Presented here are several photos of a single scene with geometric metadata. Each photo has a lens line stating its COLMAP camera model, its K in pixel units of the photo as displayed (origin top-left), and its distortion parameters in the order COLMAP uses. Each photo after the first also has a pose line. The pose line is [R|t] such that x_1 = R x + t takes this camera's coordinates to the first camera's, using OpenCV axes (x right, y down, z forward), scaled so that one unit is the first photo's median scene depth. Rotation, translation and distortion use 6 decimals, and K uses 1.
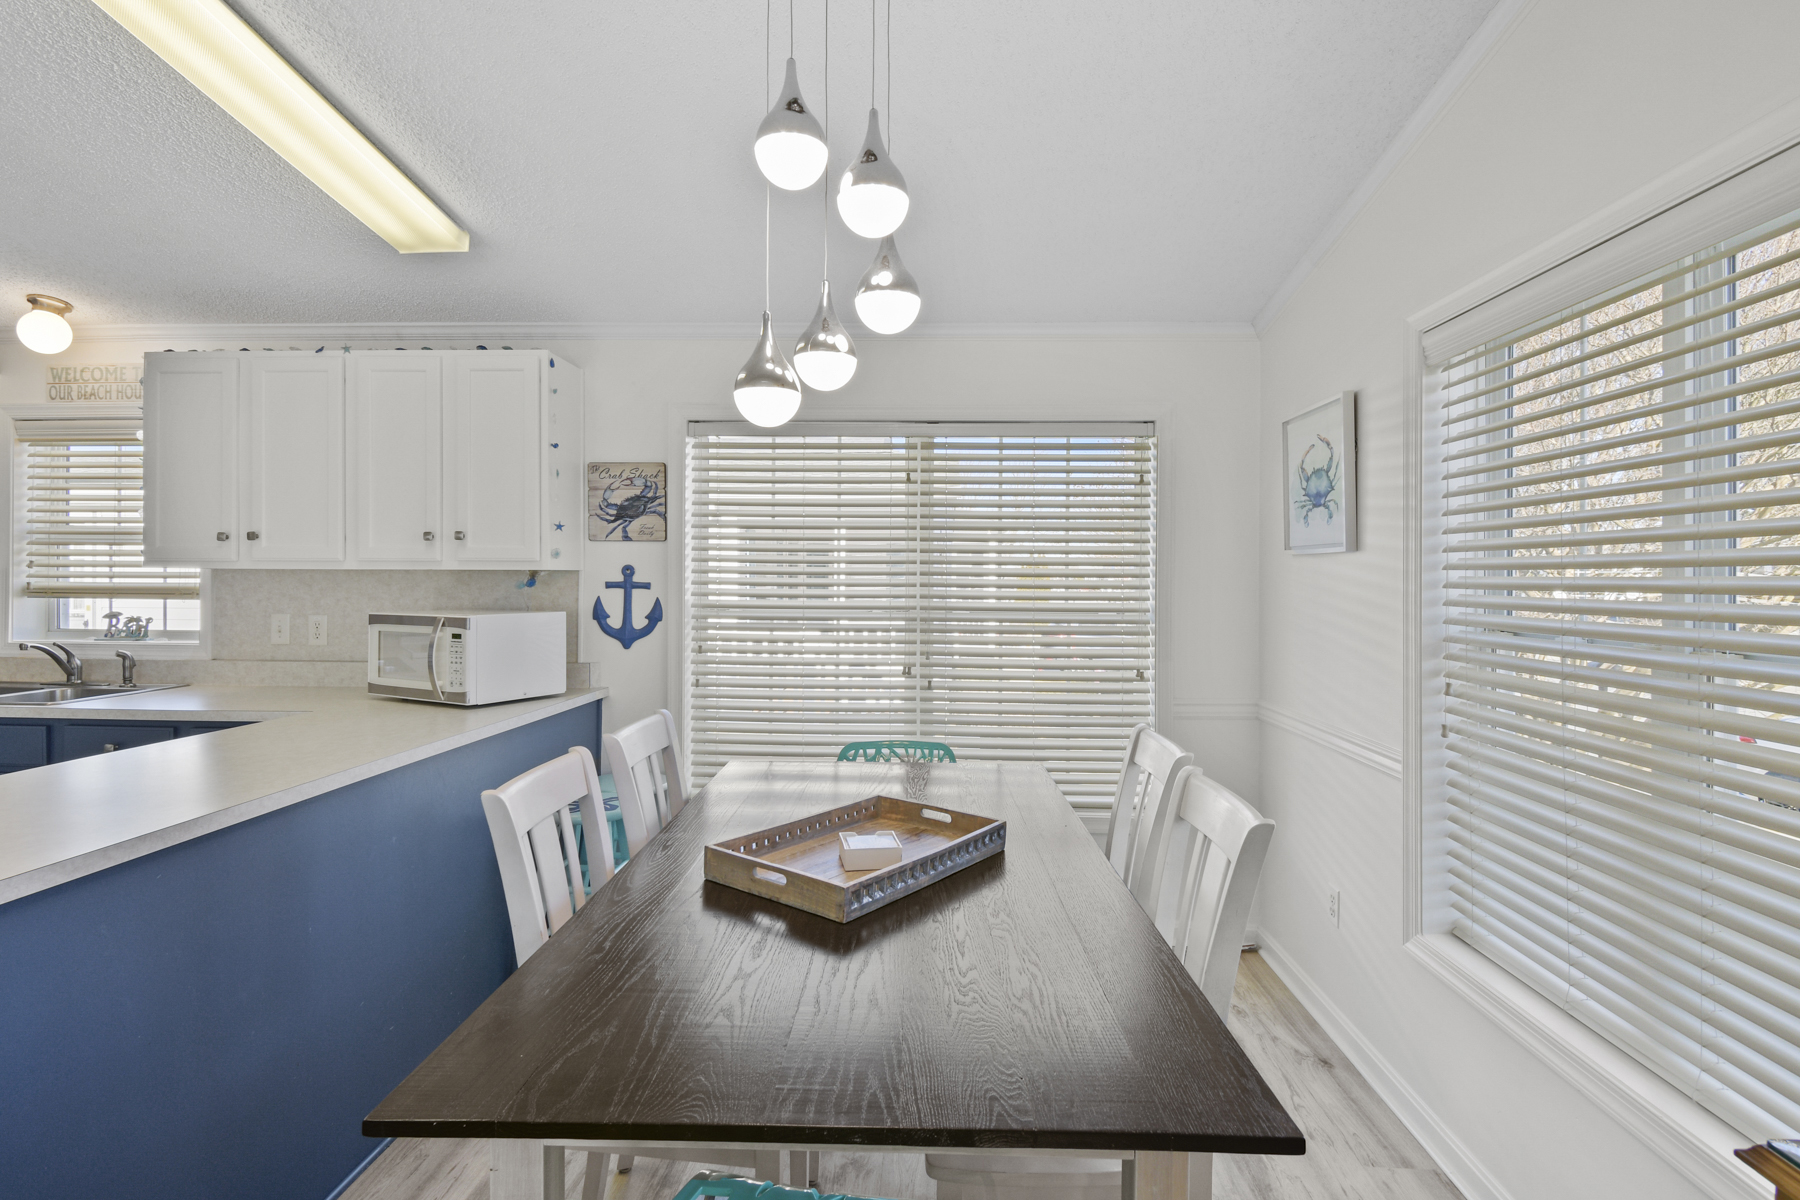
lens RADIAL K [[868.8, 0, 908.6], [0, 868.8, 582.1], [0, 0, 1]] dist [0.016036, -0.013502]
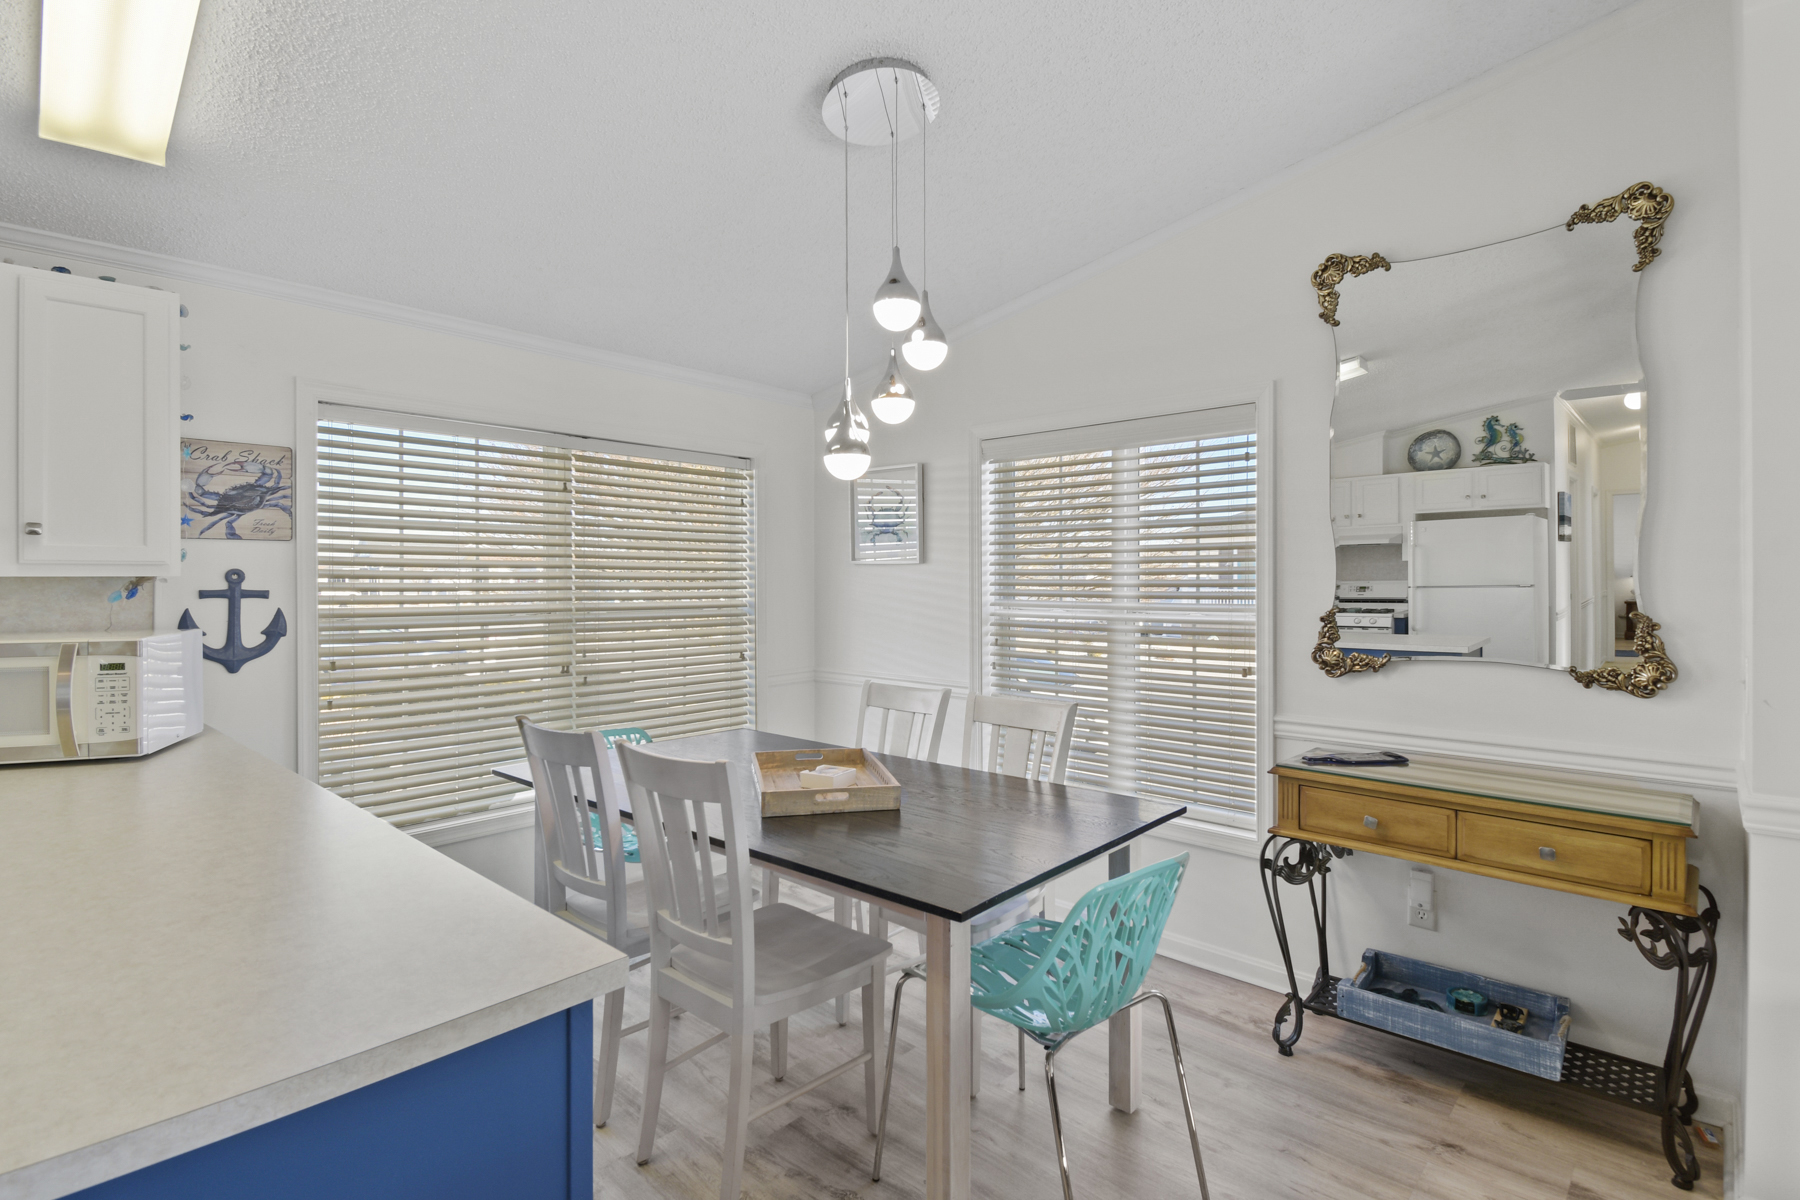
lens RADIAL K [[868.8, 0, 906.5], [0, 868.8, 580.0], [0, 0, 1]] dist [0.016036, -0.013502]
pose [[0.643821, -0.008329, 0.765131, -0.542386], [0.006146, 0.999965, 0.005714, -0.010266], [-0.765151, 0.001024, 0.643850, -0.001747]]
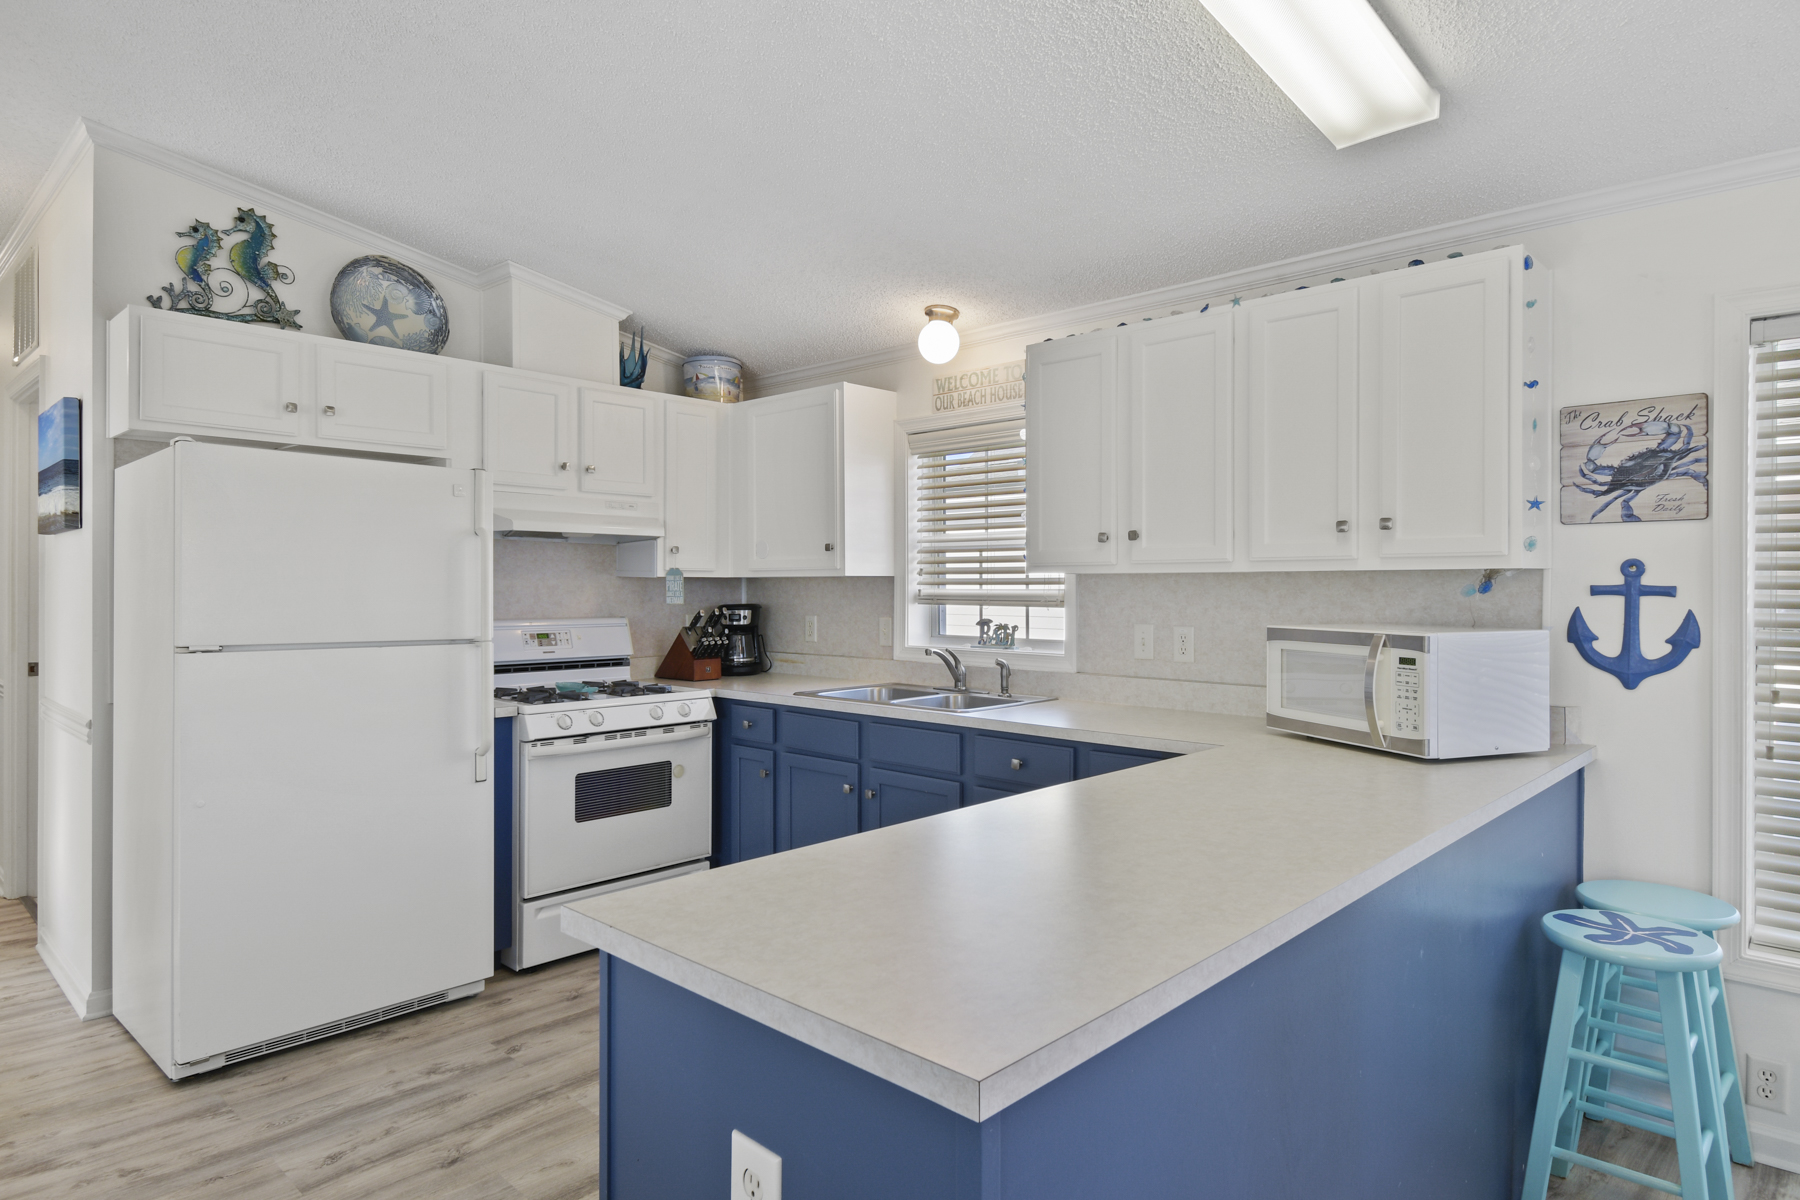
lens RADIAL K [[1035.7, 0, 907.1], [0, 1035.7, 595.6], [0, 0, 1]] dist [0.027675, -0.017411]
pose [[0.754195, 0.000025, -0.656650, -0.219225], [0.004870, 0.999972, 0.005632, 0.000426], [0.656632, -0.007446, 0.754174, 0.060875]]
